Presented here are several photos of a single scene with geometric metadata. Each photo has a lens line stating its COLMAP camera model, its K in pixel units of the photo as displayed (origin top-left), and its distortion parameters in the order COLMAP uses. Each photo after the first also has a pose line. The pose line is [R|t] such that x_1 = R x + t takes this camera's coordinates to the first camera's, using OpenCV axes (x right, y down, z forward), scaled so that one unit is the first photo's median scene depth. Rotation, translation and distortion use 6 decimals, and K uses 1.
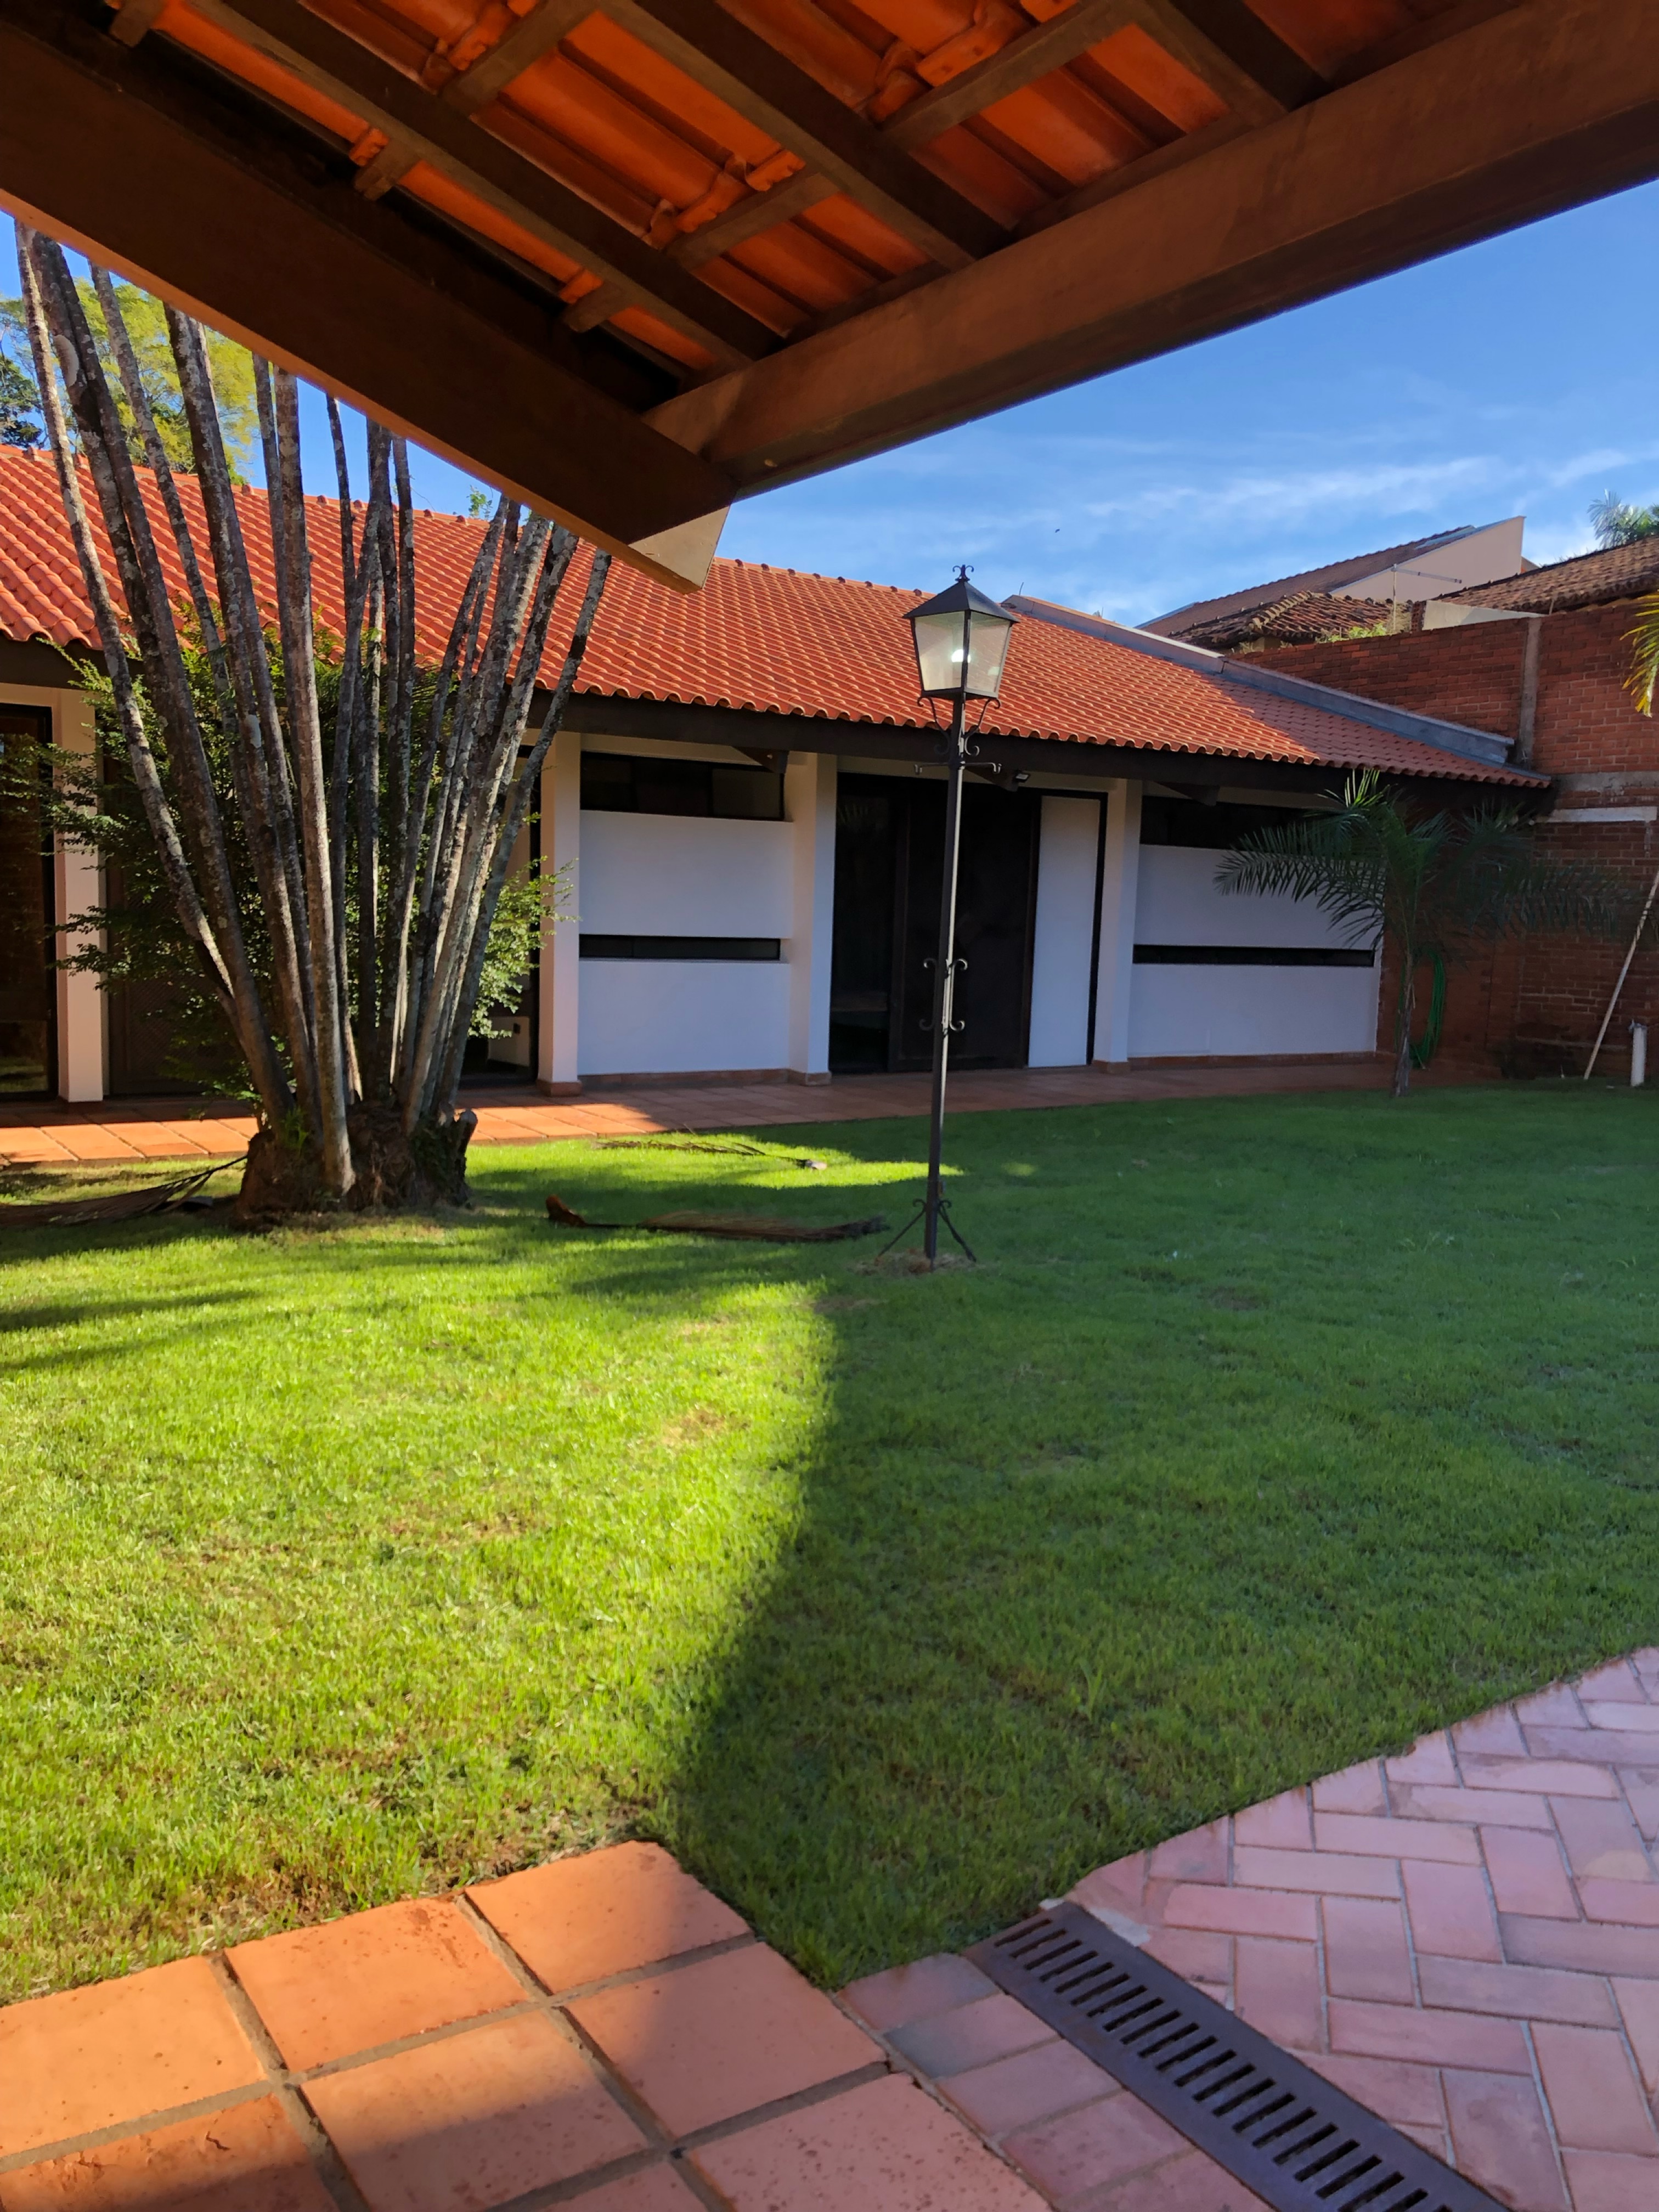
lens RADIAL K [[1789.7, 0, 821.3], [0, 1789.7, 1096.6], [0, 0, 1]] dist [0.037980, -0.024233]
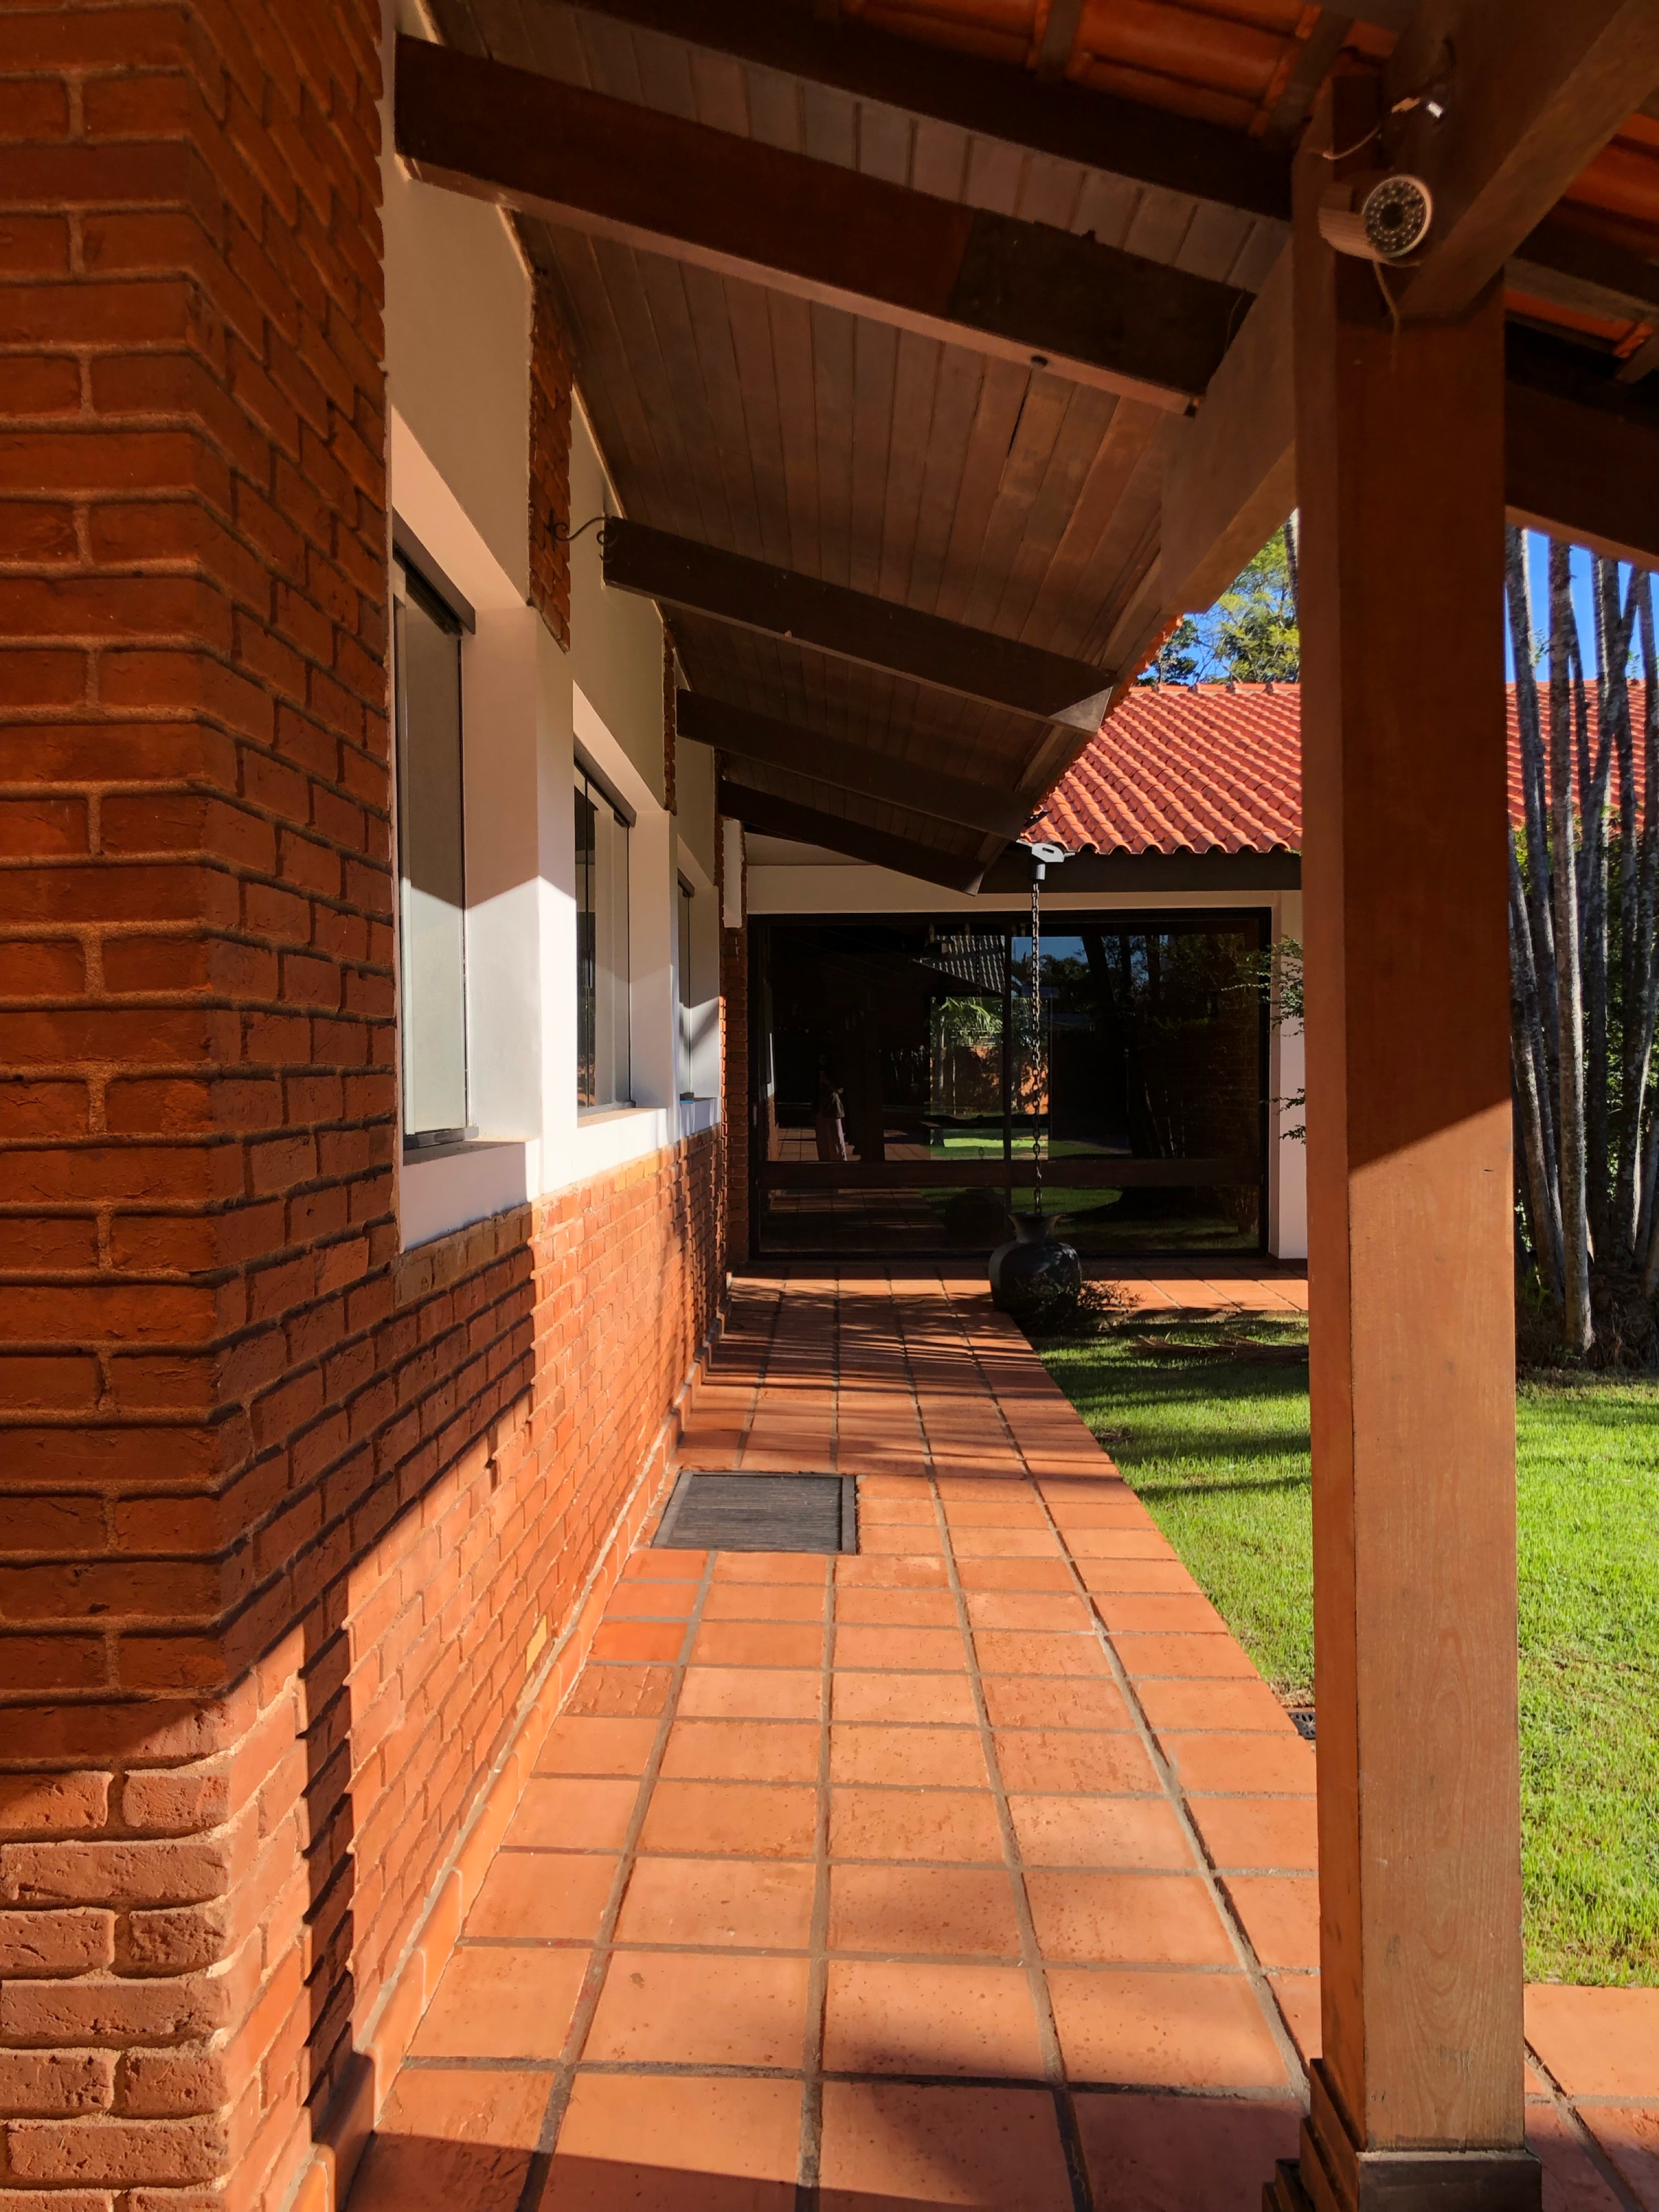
lens RADIAL K [[1789.7, 0, 836.7], [0, 1789.7, 1121.2], [0, 0, 1]] dist [0.037980, -0.024233]
pose [[0.836643, -0.014604, -0.547554, -0.059932], [-0.030853, 0.996801, -0.073729, 0.012118], [0.546879, 0.078579, 0.833516, -0.104345]]
